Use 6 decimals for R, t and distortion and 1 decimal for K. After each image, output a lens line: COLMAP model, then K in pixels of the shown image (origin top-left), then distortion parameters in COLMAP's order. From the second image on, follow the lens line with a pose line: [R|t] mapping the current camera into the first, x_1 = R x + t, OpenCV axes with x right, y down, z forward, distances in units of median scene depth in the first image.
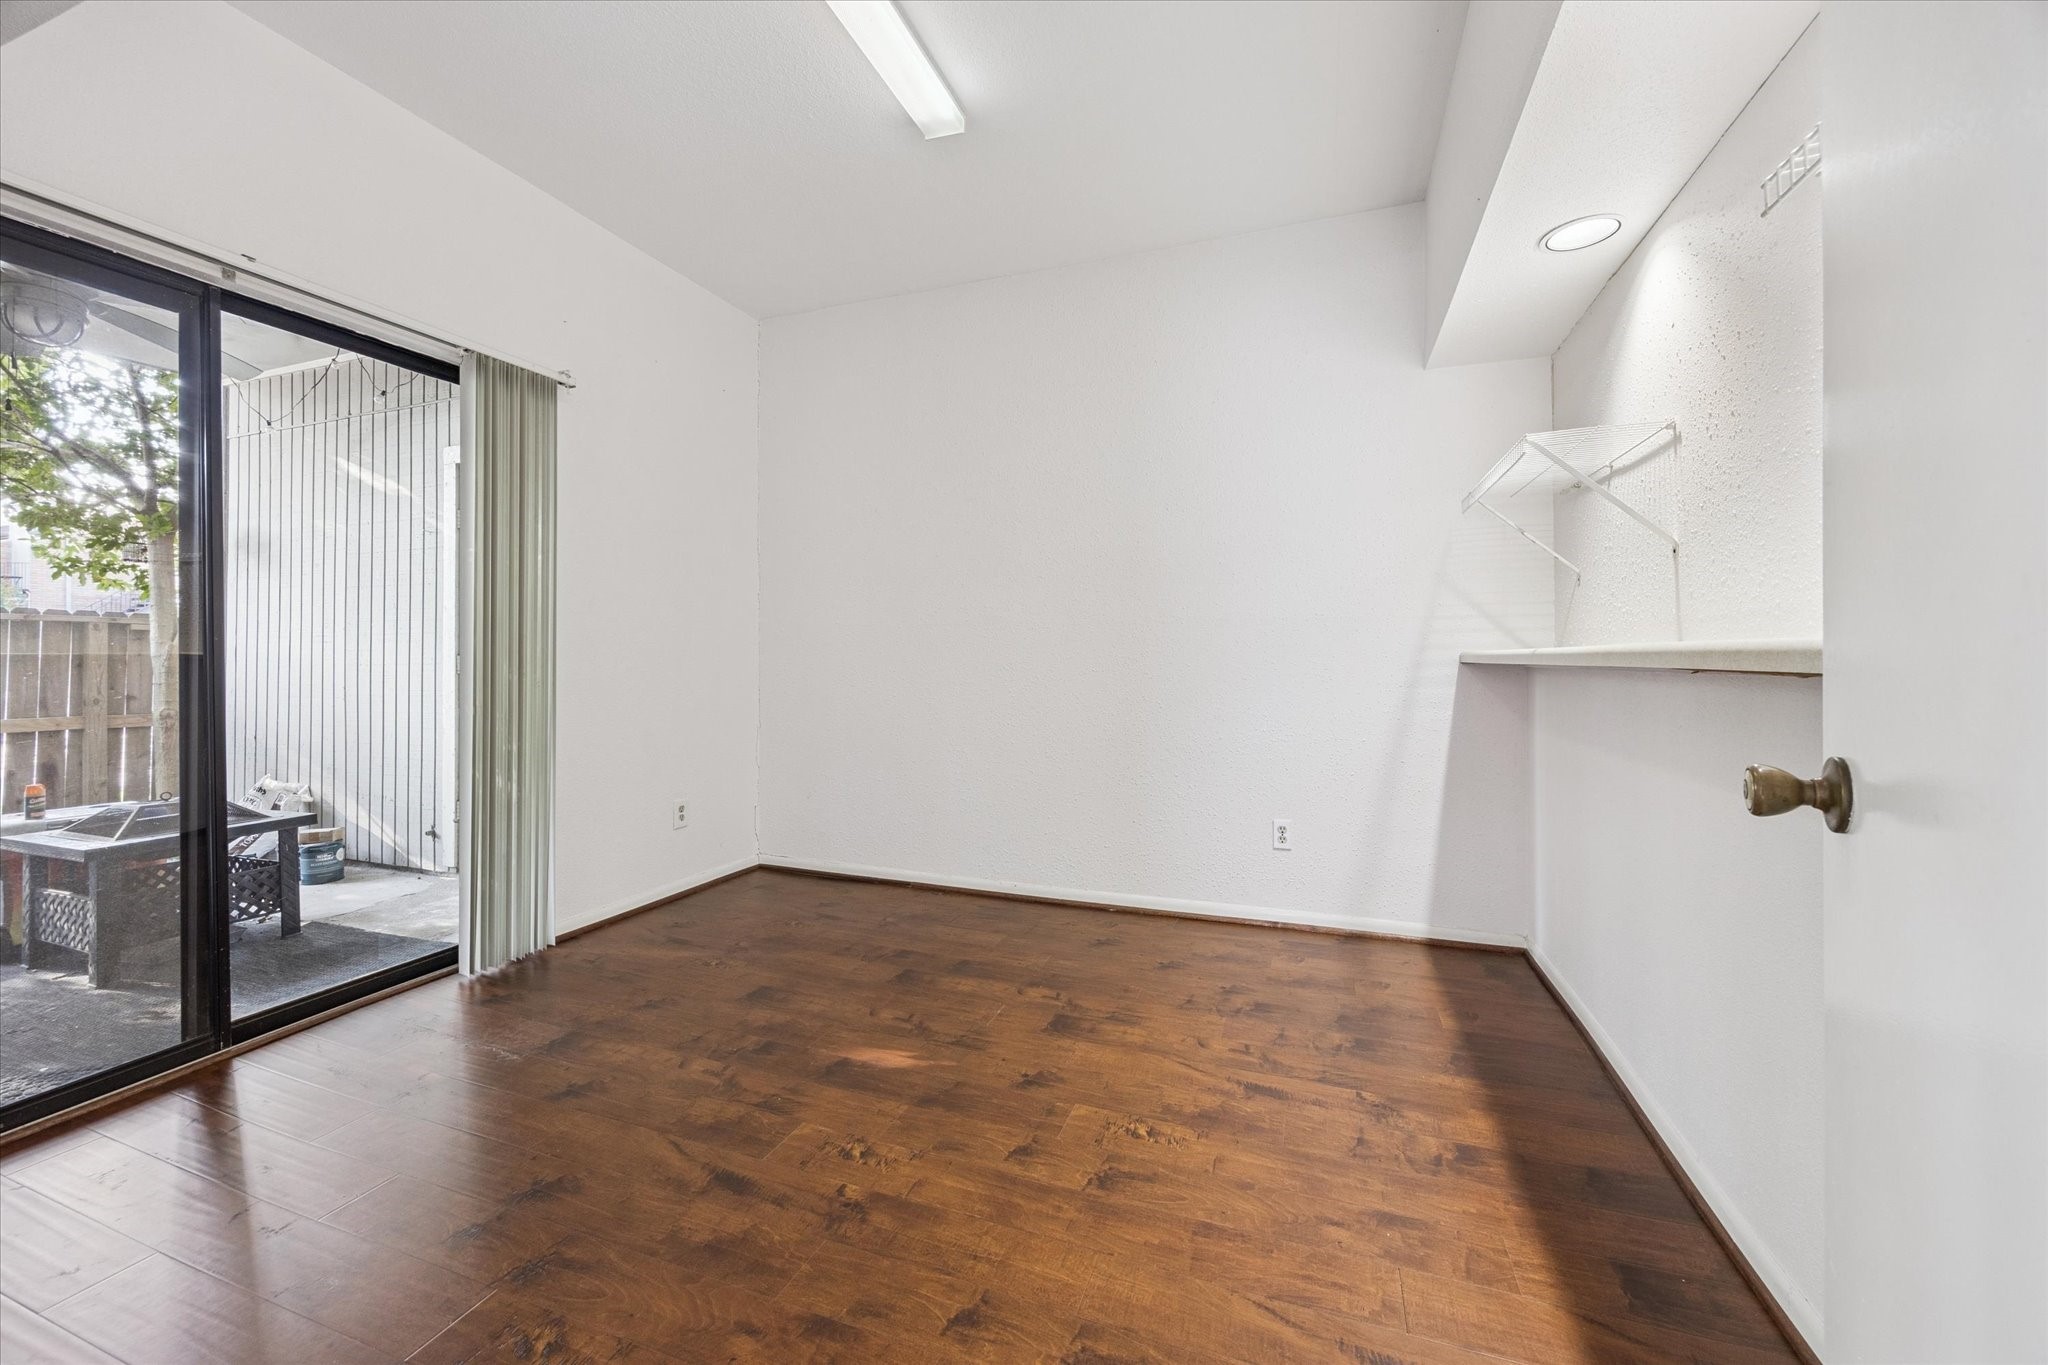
lens RADIAL K [[774.9, 0, 1018.9], [0, 774.9, 646.1], [0, 0, 1]] dist [-0.000195, -0.000120]
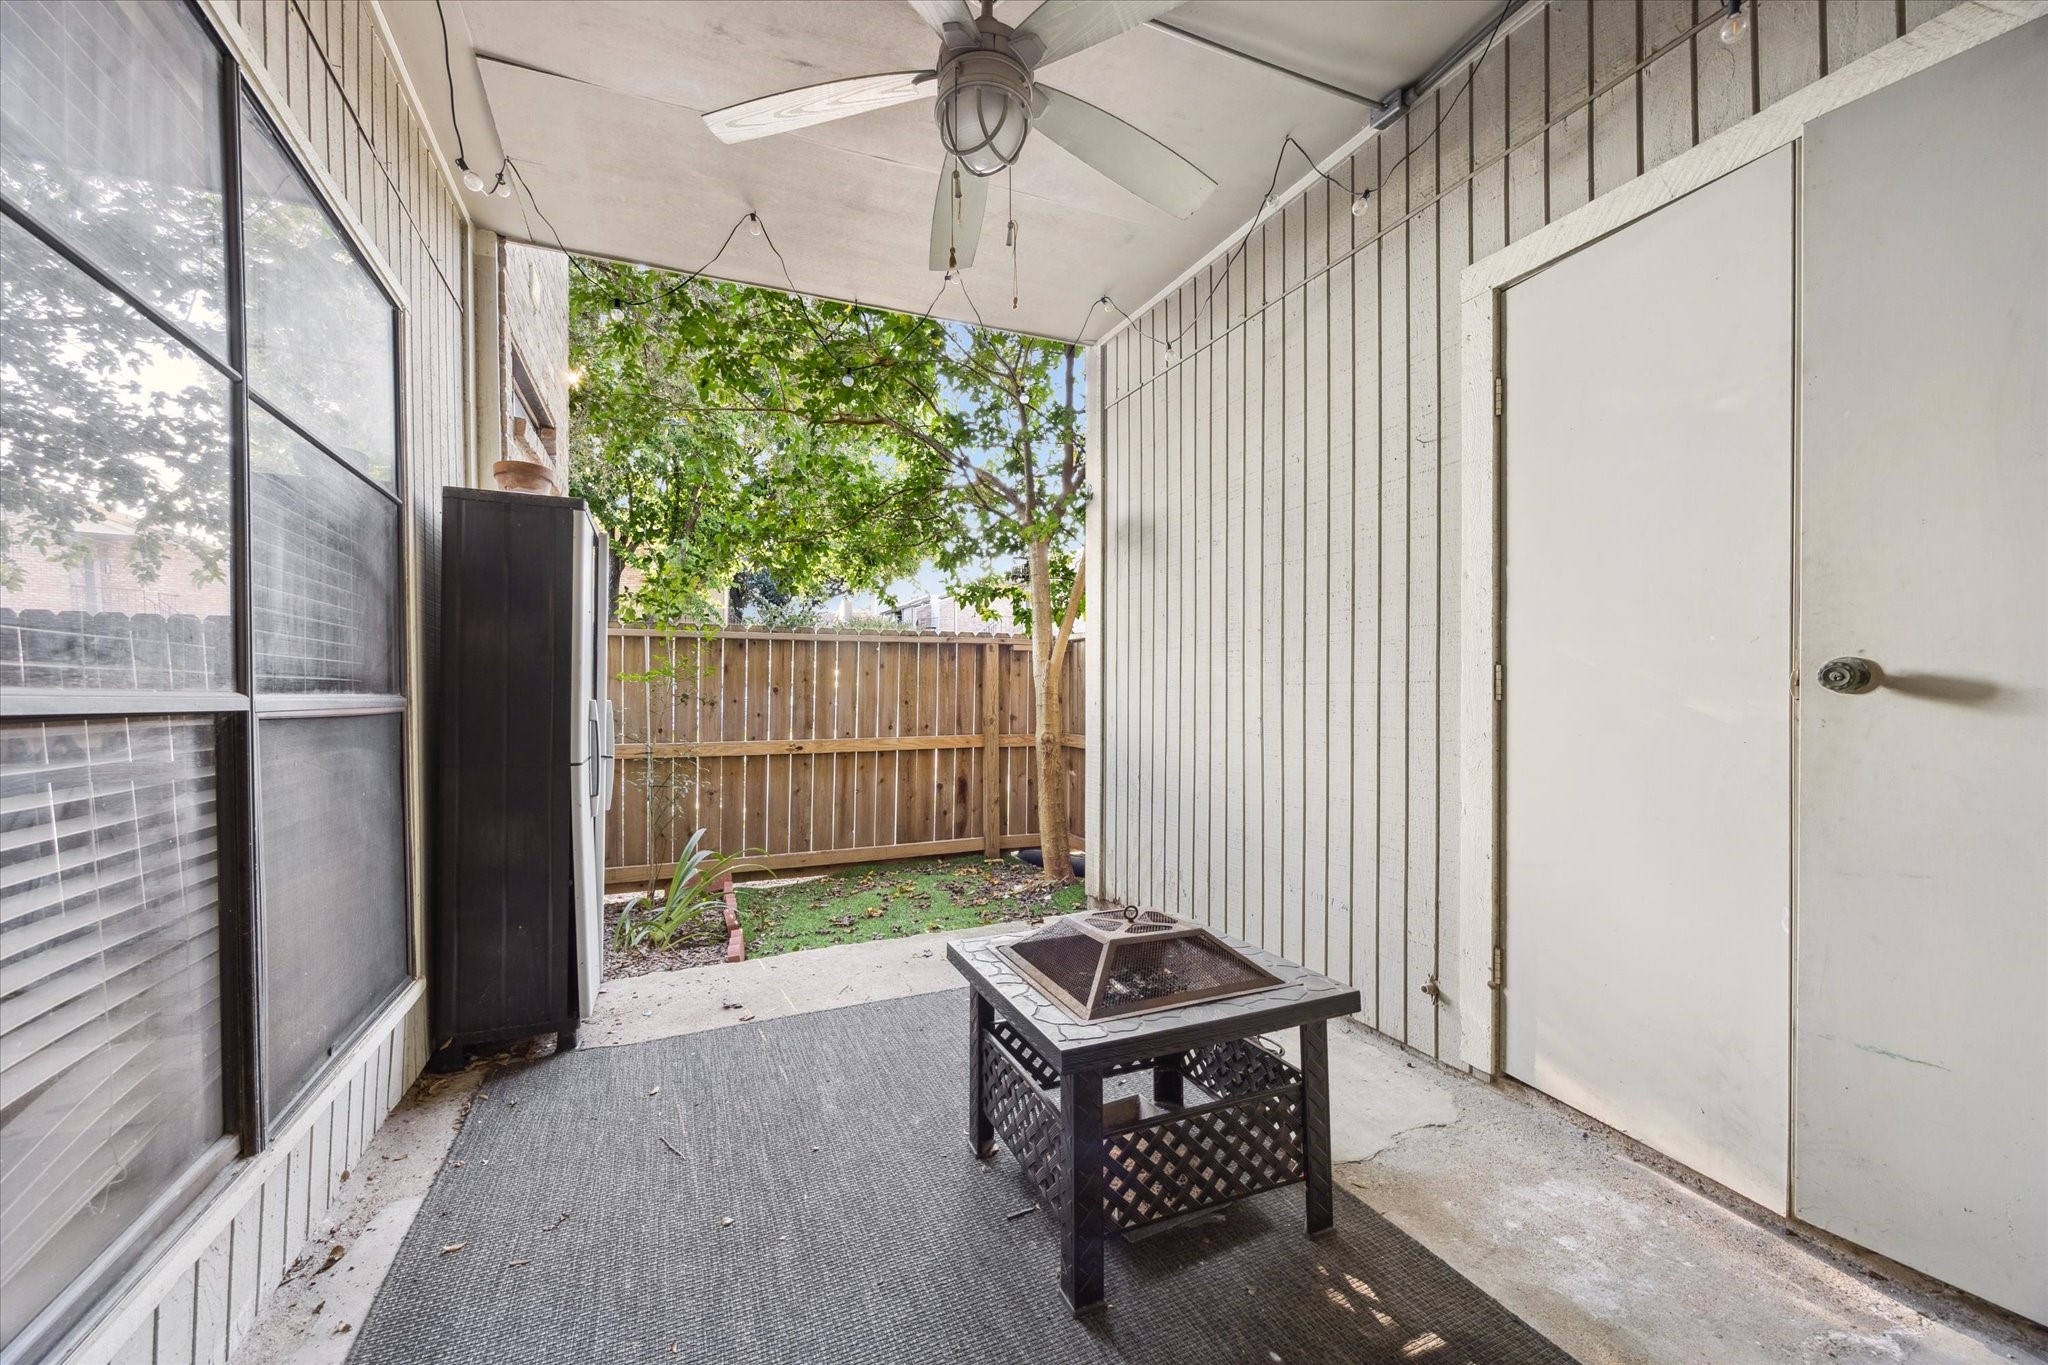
lens RADIAL K [[812.3, 0, 1036.2], [0, 812.3, 687.7], [0, 0, 1]] dist [-0.000308, -0.000089]
pose [[0.707709, 0.006290, -0.706476, -0.410283], [0.005683, 0.999877, 0.014595, 0.012917], [0.706481, -0.014344, 0.707586, 0.296049]]
